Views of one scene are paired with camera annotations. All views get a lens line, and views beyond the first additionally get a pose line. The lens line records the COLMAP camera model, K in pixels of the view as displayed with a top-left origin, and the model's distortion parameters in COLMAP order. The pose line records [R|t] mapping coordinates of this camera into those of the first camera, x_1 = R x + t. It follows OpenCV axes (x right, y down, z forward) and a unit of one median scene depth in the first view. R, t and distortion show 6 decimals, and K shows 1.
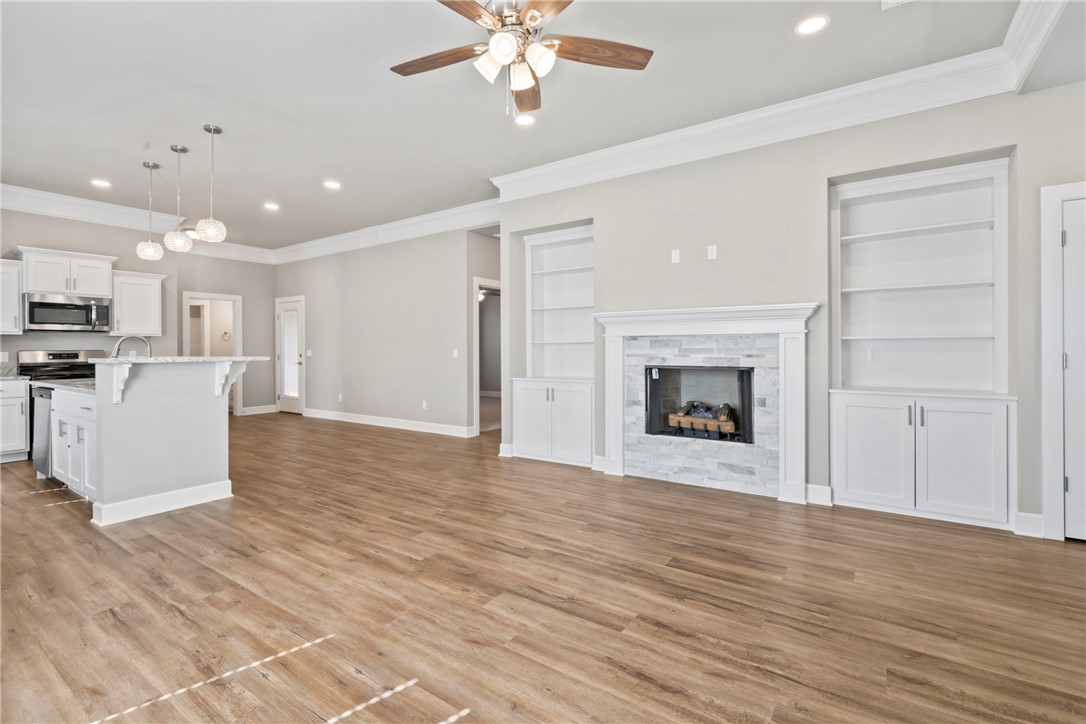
lens RADIAL K [[496.9, 0, 542.0], [0, 496.9, 349.4], [0, 0, 1]] dist [-0.002429, 0.000647]
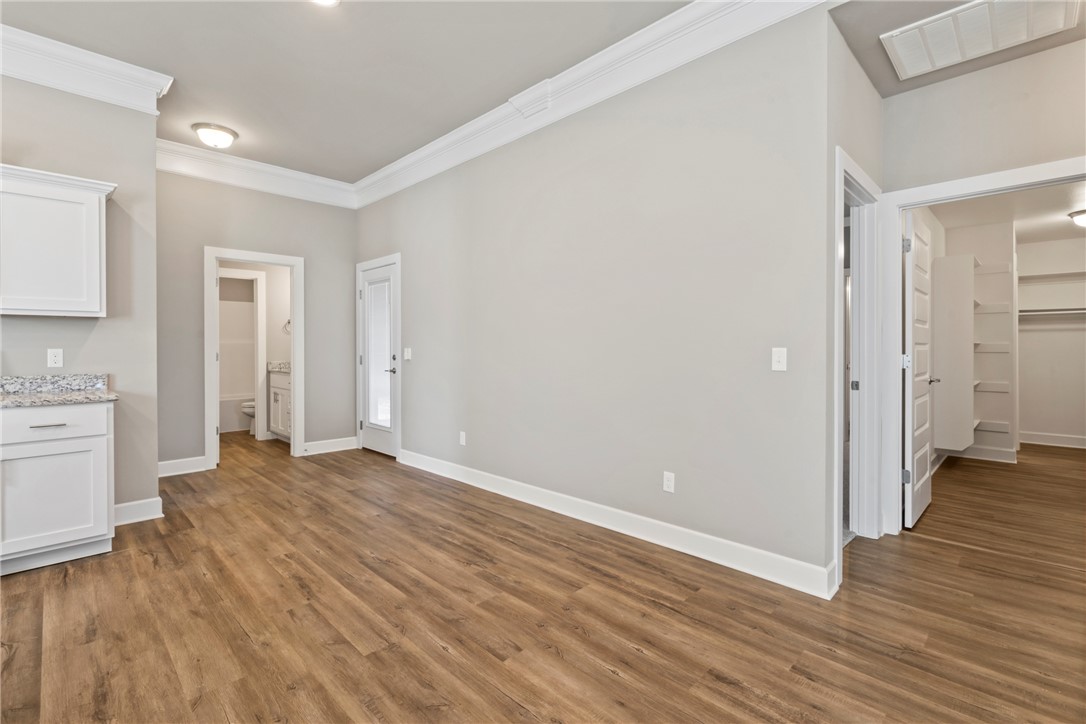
lens RADIAL K [[496.9, 0, 543.1], [0, 496.9, 350.6], [0, 0, 1]] dist [-0.002429, 0.000647]
pose [[0.984811, 0.003902, -0.173588, -0.478881], [-0.002764, 0.999973, 0.006795, -0.000125], [0.173610, -0.006212, 0.984795, 1.027926]]
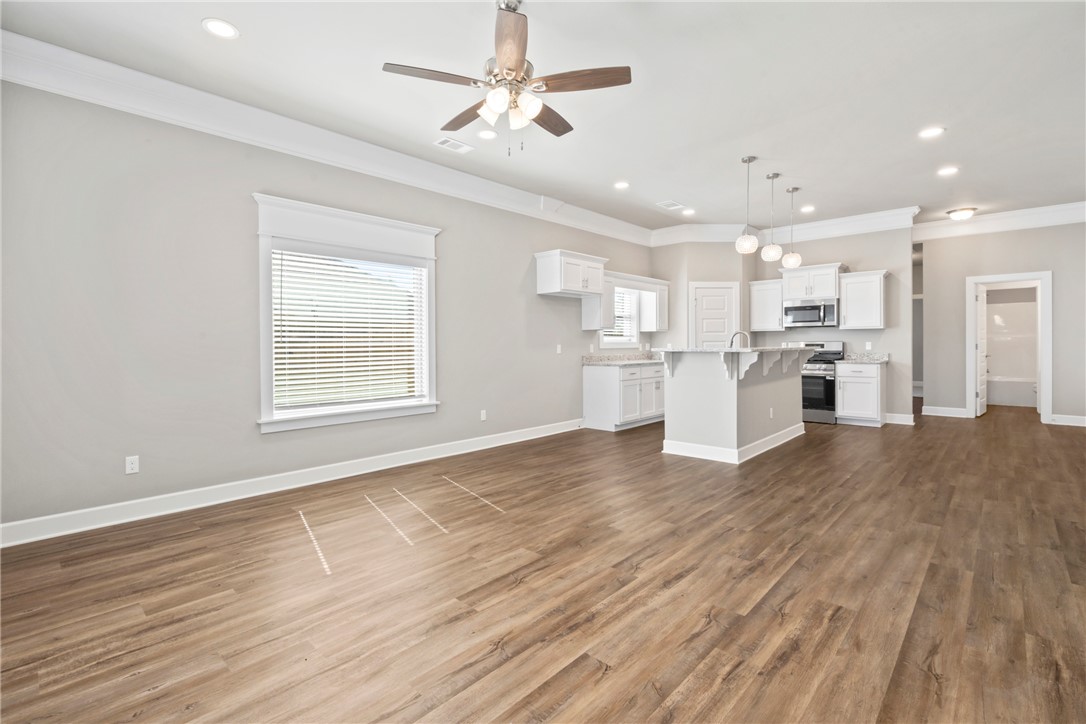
lens RADIAL K [[496.9, 0, 536.0], [0, 496.9, 347.3], [0, 0, 1]] dist [-0.002429, 0.000647]
pose [[-0.147982, 0.012240, -0.988914, 0.646317], [0.006801, 0.999912, 0.011359, -0.004494], [0.988967, -0.005045, -0.148052, 0.706166]]
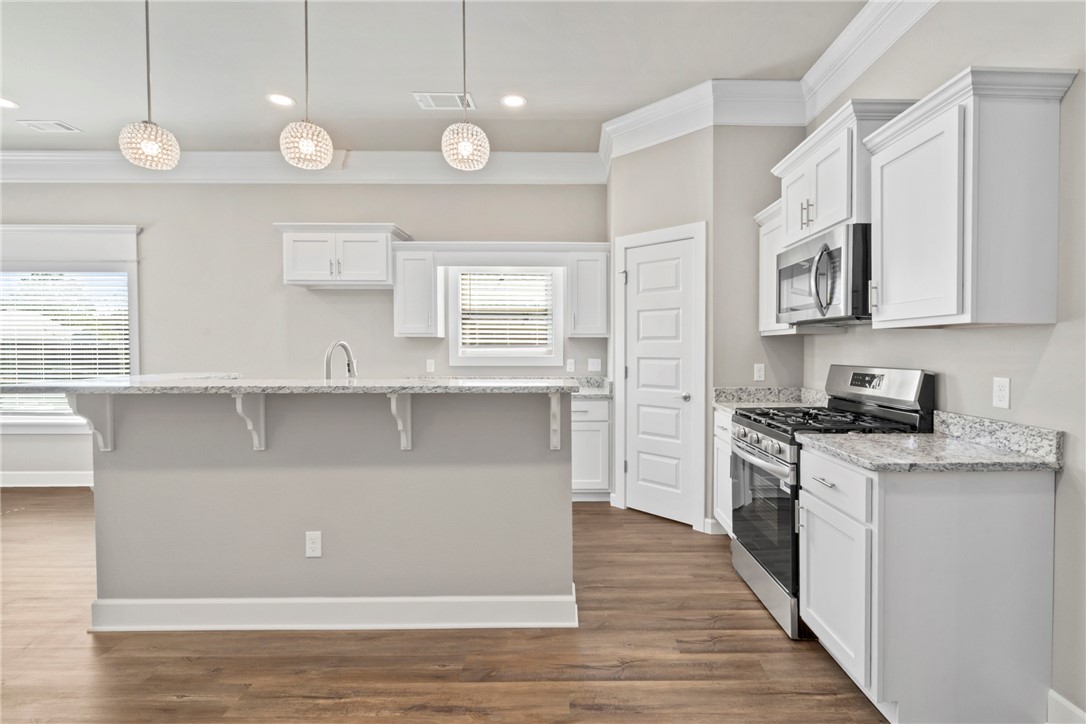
lens RADIAL K [[496.9, 0, 541.6], [0, 496.9, 358.4], [0, 0, 1]] dist [-0.002429, 0.000647]
pose [[-0.815282, 0.017270, -0.578806, -0.739874], [0.001155, 0.999602, 0.028199, -0.026677], [0.579062, 0.022321, -0.814978, 1.781211]]
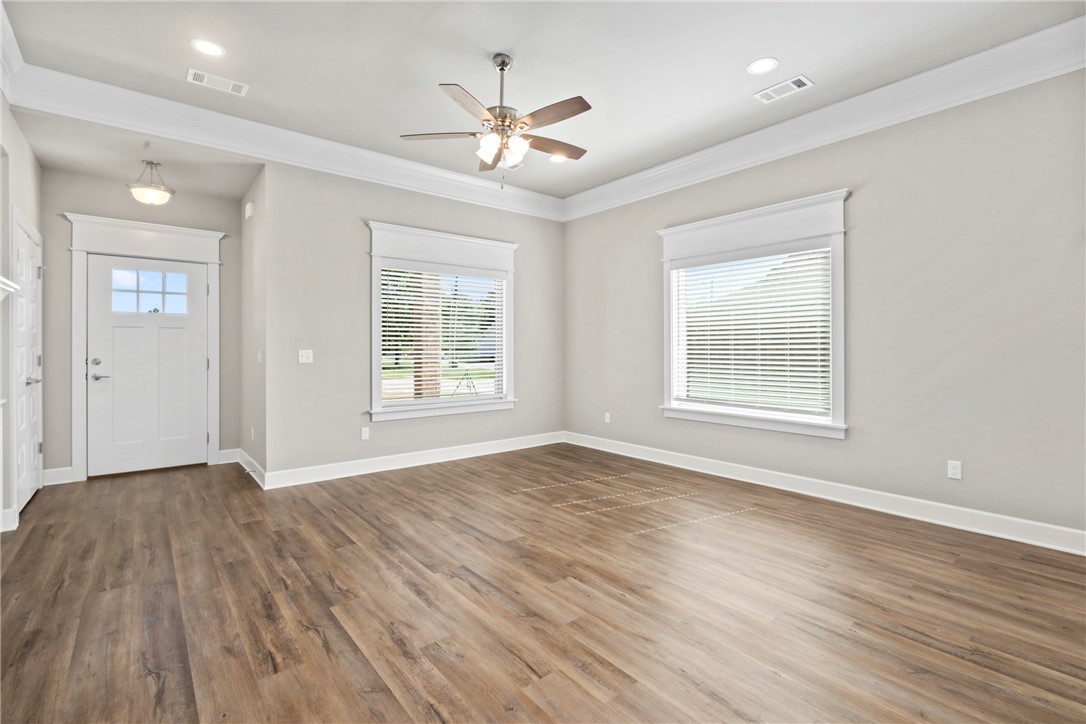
lens RADIAL K [[496.9, 0, 542.6], [0, 496.9, 344.3], [0, 0, 1]] dist [-0.002429, 0.000647]
pose [[-0.961397, 0.009708, 0.274992, -0.318146], [0.007589, 0.999933, -0.008767, -0.000416], [-0.275059, -0.006341, -0.961406, 1.335503]]
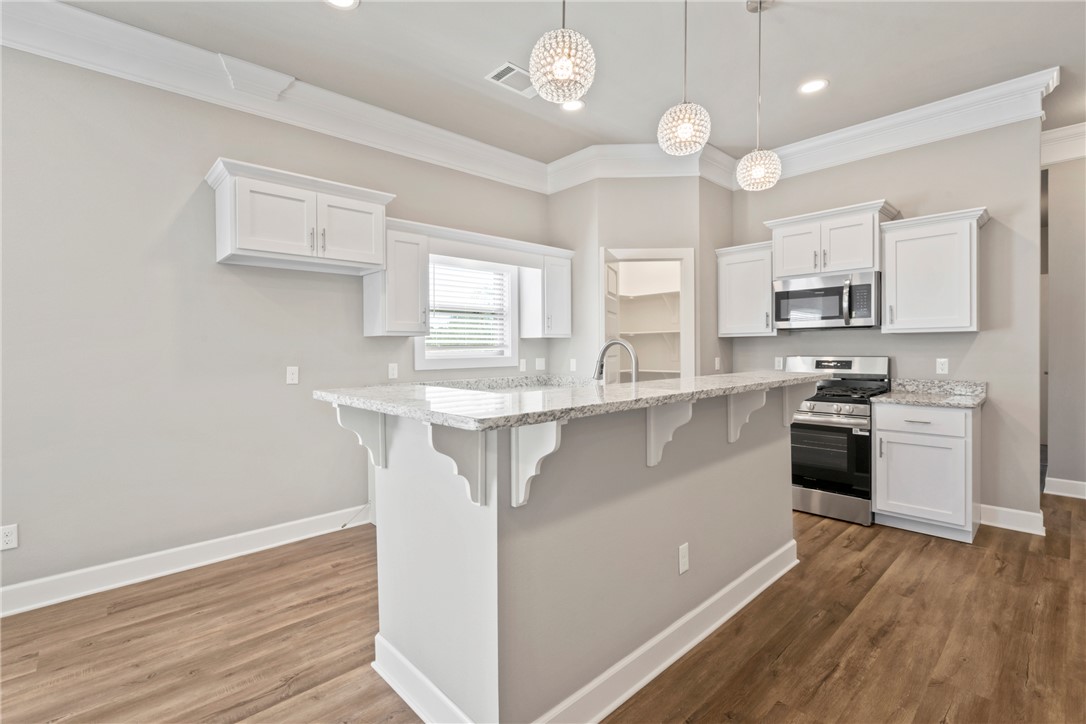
lens RADIAL K [[496.9, 0, 534.9], [0, 496.9, 351.3], [0, 0, 1]] dist [-0.002429, 0.000647]
pose [[-0.217933, 0.013574, -0.975869, -0.297092], [0.007457, 0.999897, 0.012242, -0.025425], [0.975935, -0.004609, -0.218012, 1.118376]]
